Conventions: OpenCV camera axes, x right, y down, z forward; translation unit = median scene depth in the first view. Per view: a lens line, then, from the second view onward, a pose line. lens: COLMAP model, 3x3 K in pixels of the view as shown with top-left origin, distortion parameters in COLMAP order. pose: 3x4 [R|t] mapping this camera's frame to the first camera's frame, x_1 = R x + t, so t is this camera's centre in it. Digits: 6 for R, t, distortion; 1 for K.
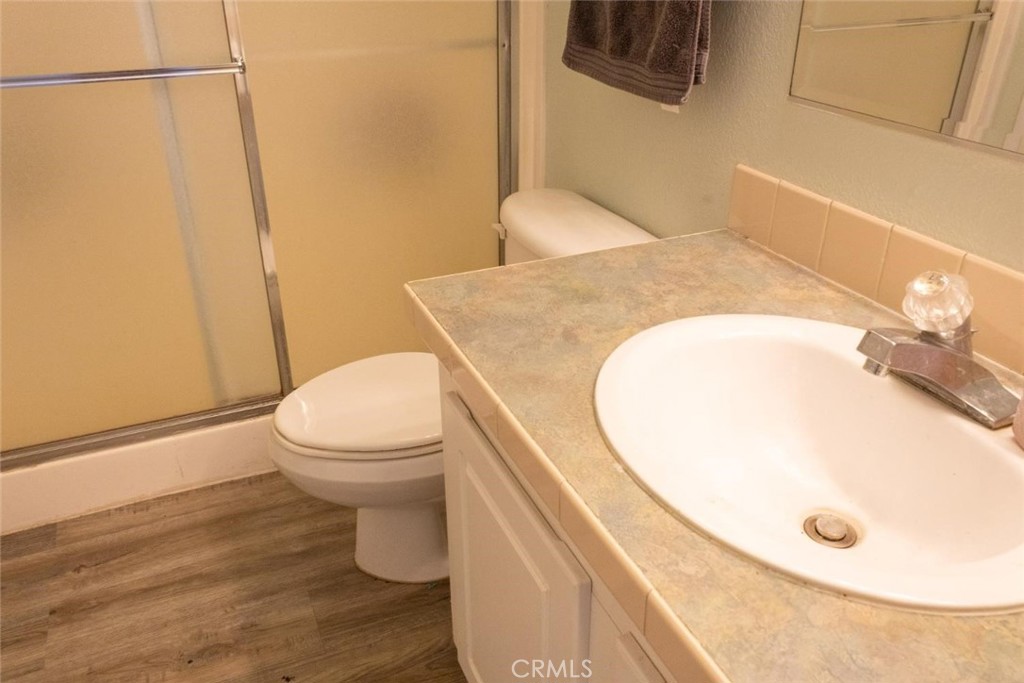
lens RADIAL K [[828.9, 0, 503.1], [0, 828.9, 346.5], [0, 0, 1]] dist [0.012439, -0.002278]
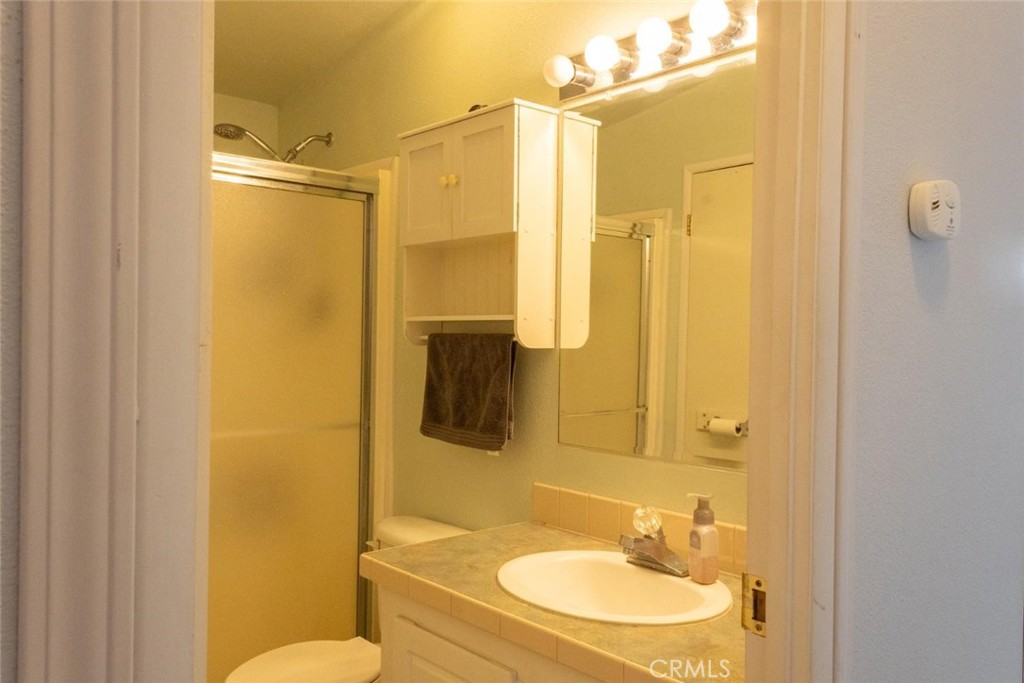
lens RADIAL K [[828.9, 0, 510.9], [0, 828.9, 339.0], [0, 0, 1]] dist [0.012439, -0.002278]
pose [[0.945215, 0.022596, 0.325665, -0.392769], [0.129073, 0.890443, -0.436407, 0.308734], [-0.299847, 0.454533, 0.838744, -0.686482]]
